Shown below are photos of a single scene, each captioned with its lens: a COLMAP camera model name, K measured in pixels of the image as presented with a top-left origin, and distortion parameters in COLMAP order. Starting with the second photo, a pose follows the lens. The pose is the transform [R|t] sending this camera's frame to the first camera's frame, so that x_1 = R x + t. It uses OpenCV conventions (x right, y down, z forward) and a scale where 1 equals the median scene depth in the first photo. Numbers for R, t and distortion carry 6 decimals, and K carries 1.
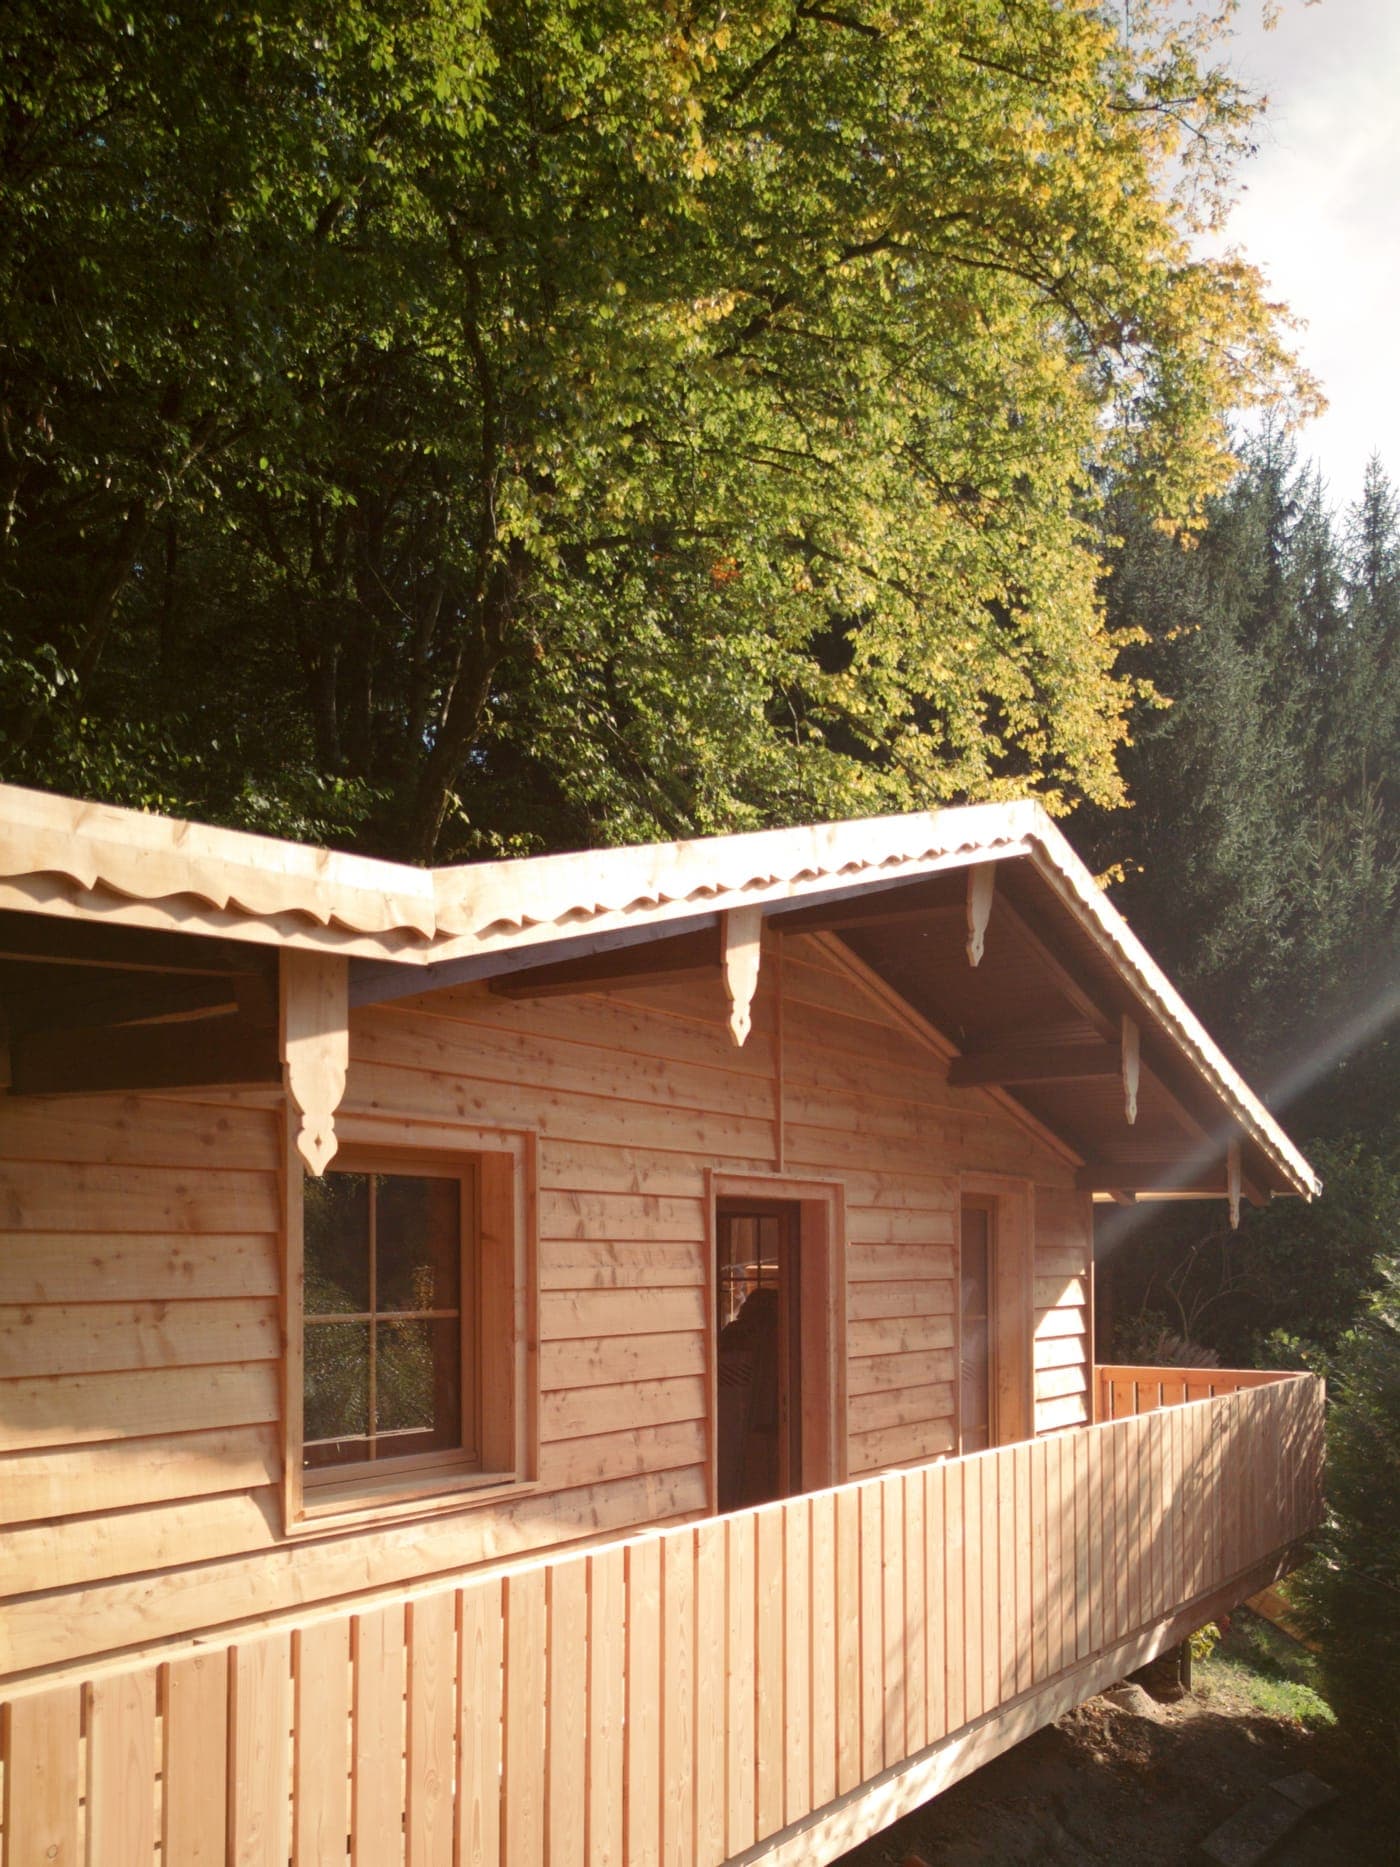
lens RADIAL K [[1775.3, 0, 706.4], [0, 1775.3, 1243.6], [0, 0, 1]] dist [0.190787, -0.534131]
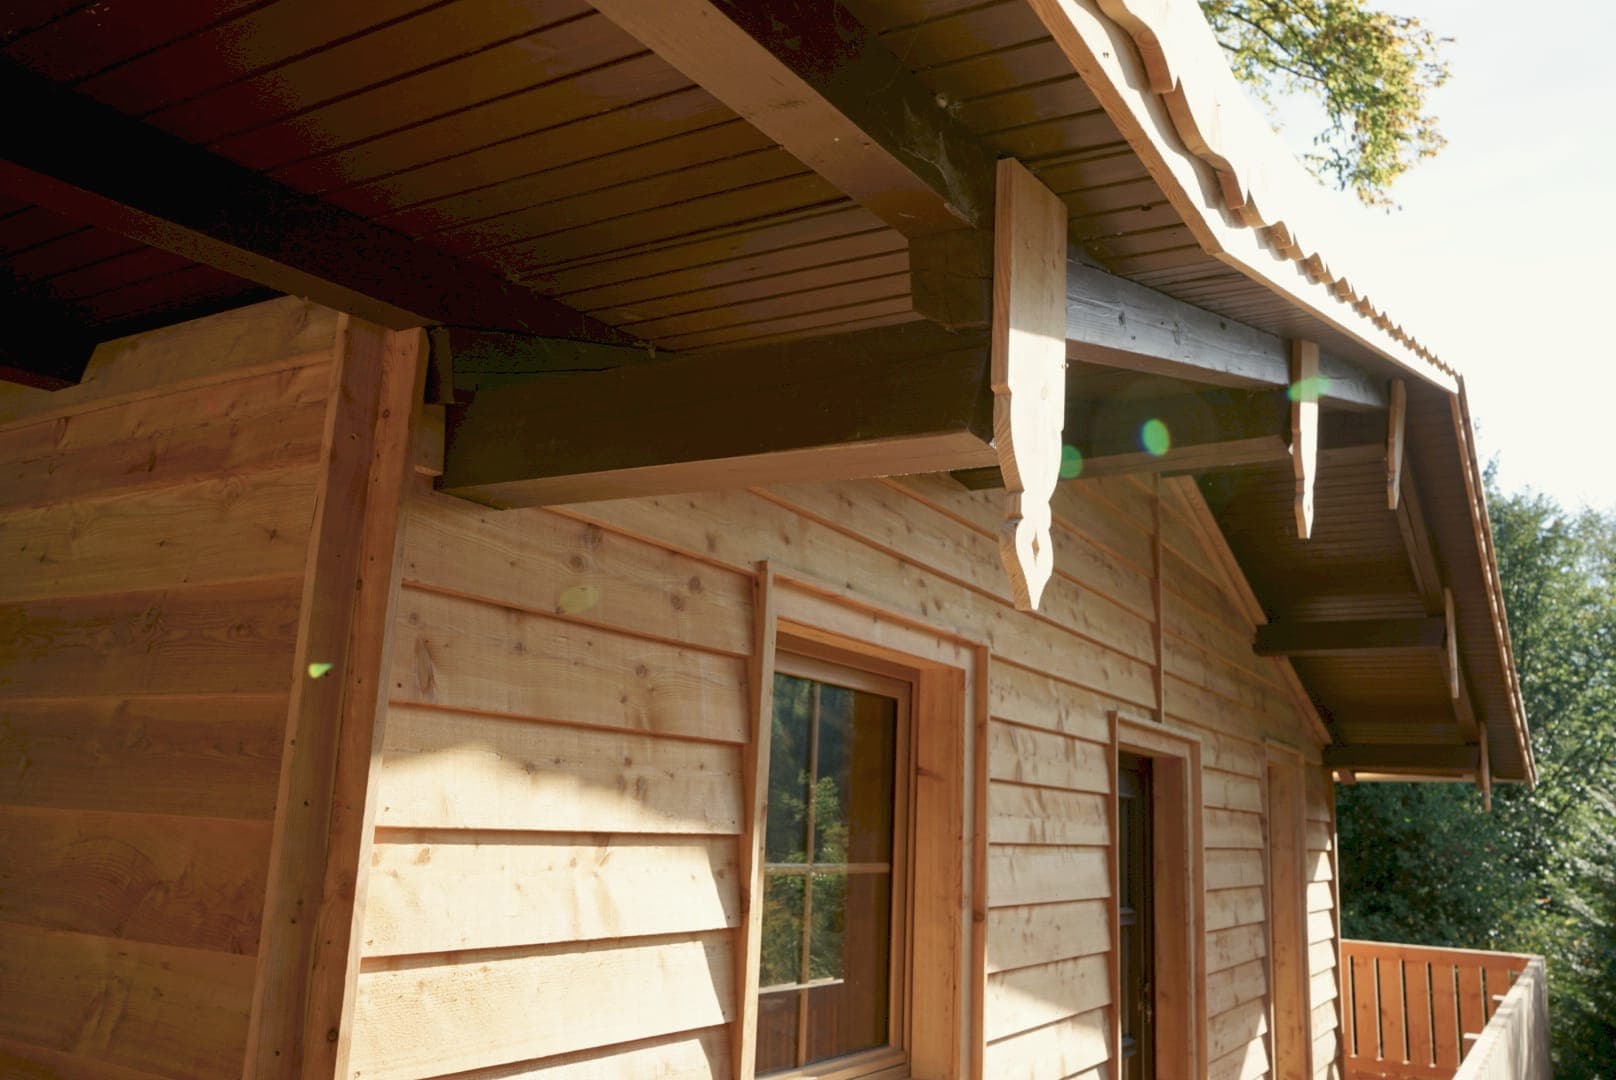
lens RADIAL K [[1303.3, 0, 808.0], [0, 1303.3, 541.2], [0, 0, 1]] dist [-0.007947, -0.004574]
pose [[0.998784, 0.048229, 0.010223, -0.178276], [-0.045157, 0.978163, -0.202877, 0.014904], [-0.019785, 0.202168, 0.979151, 0.380284]]
